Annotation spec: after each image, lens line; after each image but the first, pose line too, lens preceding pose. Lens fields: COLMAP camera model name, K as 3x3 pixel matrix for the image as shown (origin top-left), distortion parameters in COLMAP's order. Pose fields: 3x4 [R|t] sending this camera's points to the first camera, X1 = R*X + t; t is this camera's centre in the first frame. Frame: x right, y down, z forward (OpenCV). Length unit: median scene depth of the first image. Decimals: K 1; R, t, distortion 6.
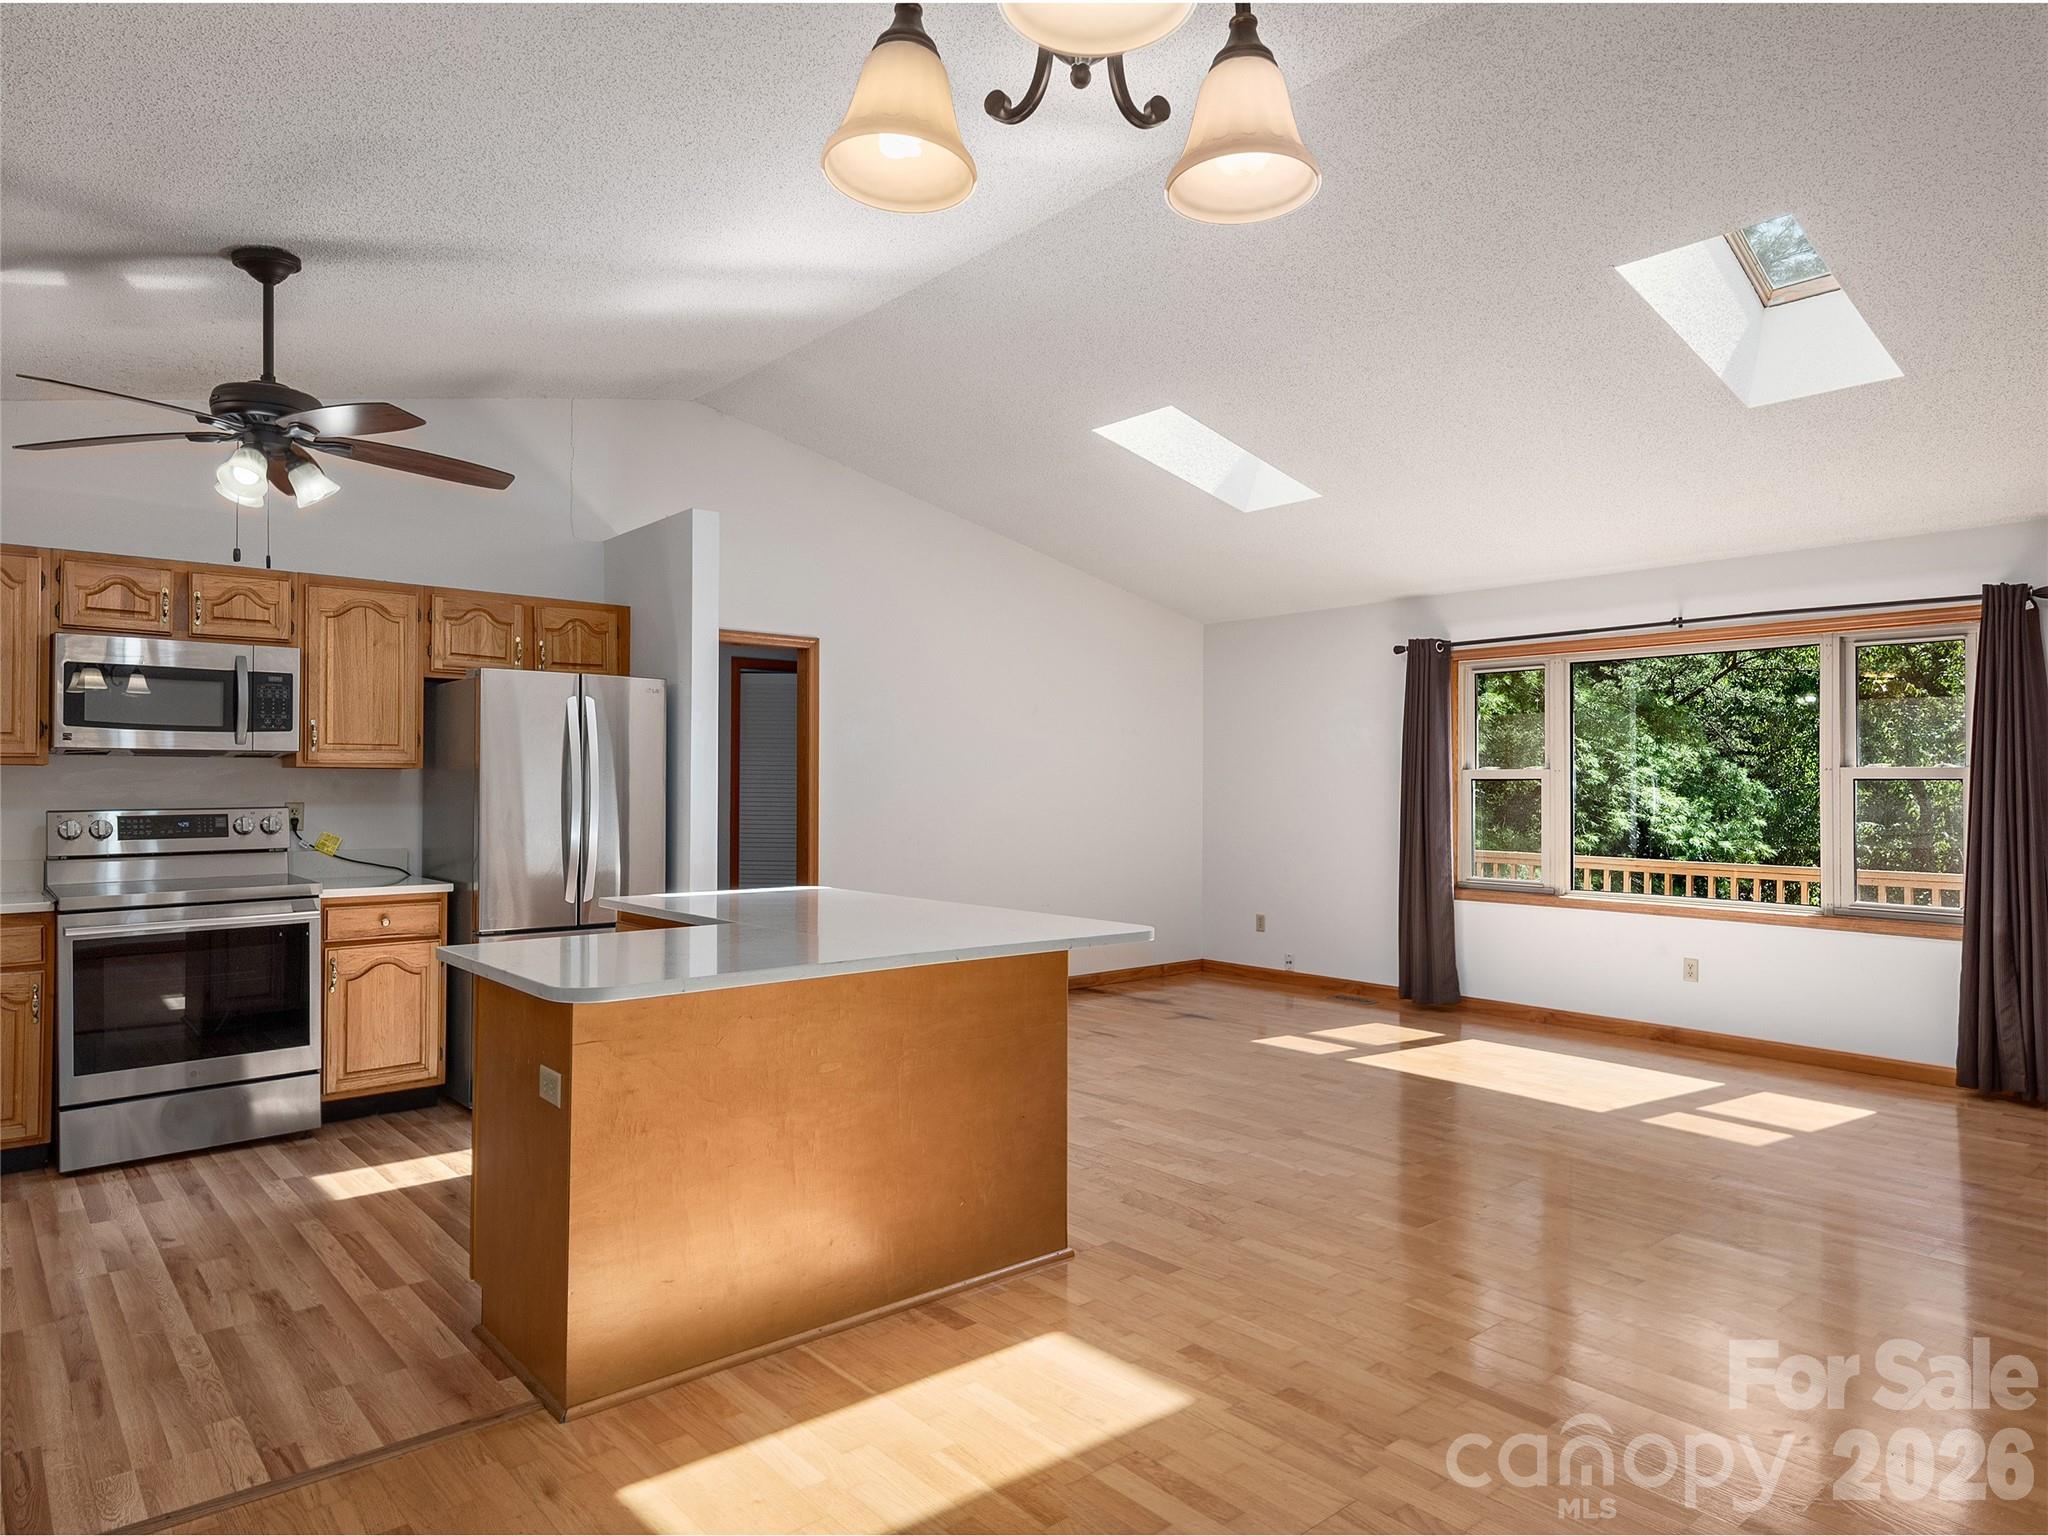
lens RADIAL K [[1269.5, 0, 1055.4], [0, 1269.5, 766.2], [0, 0, 1]] dist [0.029125, 0.000899]
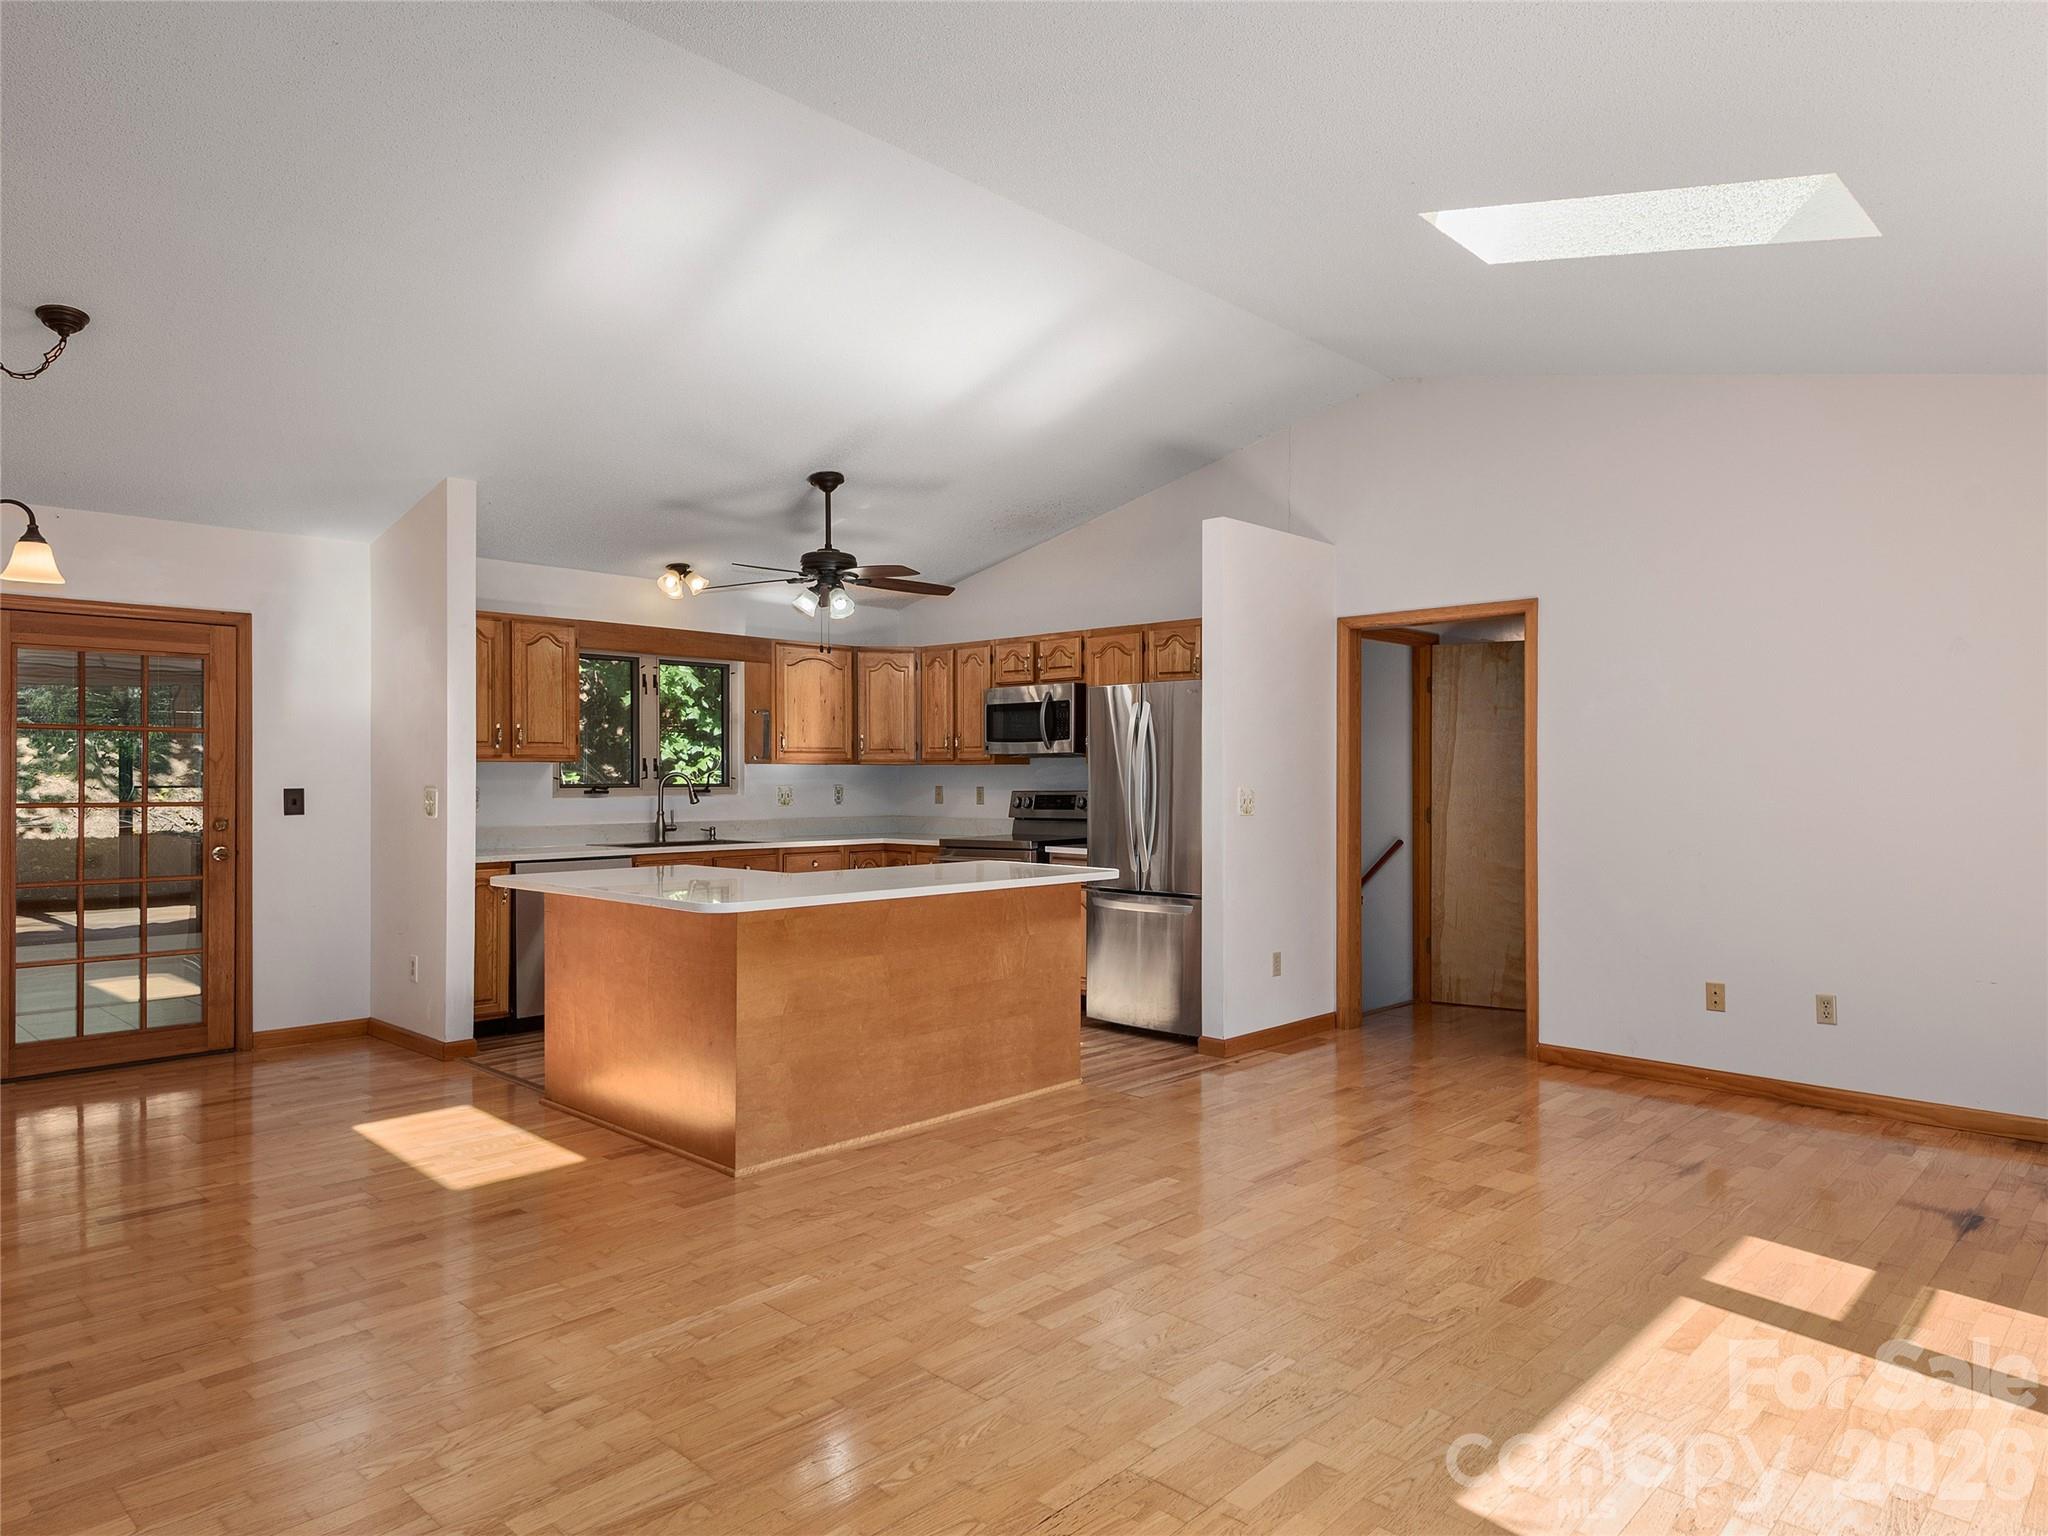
lens RADIAL K [[1269.5, 0, 1055.4], [0, 1269.5, 766.2], [0, 0, 1]] dist [0.029125, 0.000899]
pose [[0.106018, -0.006142, -0.994345, 0.892425], [0.016229, 0.999858, -0.004446, 0.010554], [0.994232, -0.015666, 0.106102, 0.860954]]
